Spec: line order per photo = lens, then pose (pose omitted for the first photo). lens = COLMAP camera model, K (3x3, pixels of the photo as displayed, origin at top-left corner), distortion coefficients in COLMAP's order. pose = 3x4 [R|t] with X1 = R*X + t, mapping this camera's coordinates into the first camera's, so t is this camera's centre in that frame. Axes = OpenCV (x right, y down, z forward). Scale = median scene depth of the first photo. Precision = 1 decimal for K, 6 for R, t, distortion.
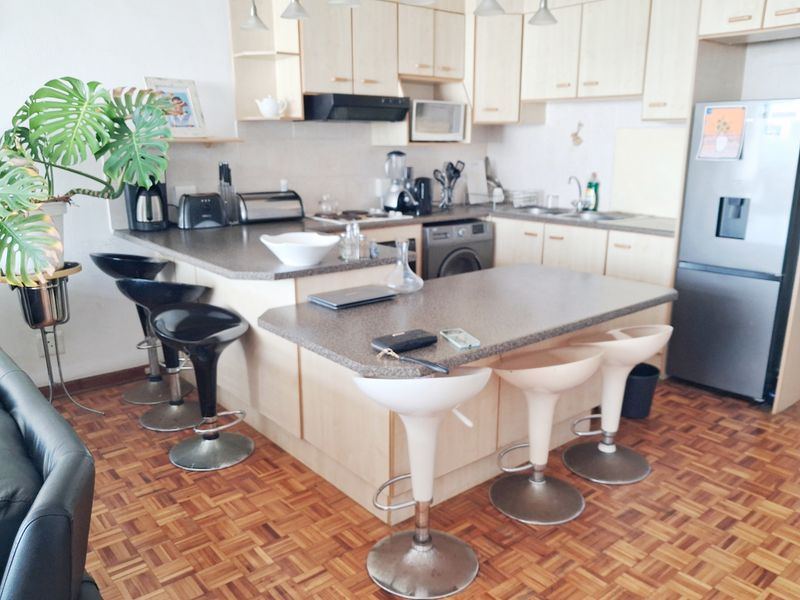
lens RADIAL K [[652.4, 0, 422.2], [0, 652.4, 315.6], [0, 0, 1]] dist [0.049374, -0.000622]
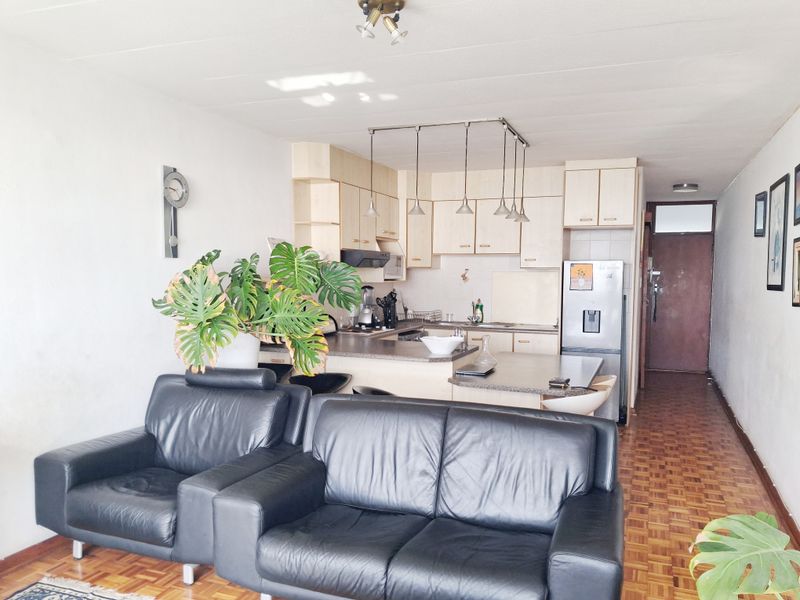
lens RADIAL K [[652.4, 0, 398.1], [0, 652.4, 301.4], [0, 0, 1]] dist [0.049374, -0.000622]
pose [[0.885938, -0.019024, 0.463414, -0.713255], [0.118569, 0.975247, -0.186640, 0.063280], [-0.448392, 0.220298, 0.866264, -0.294482]]
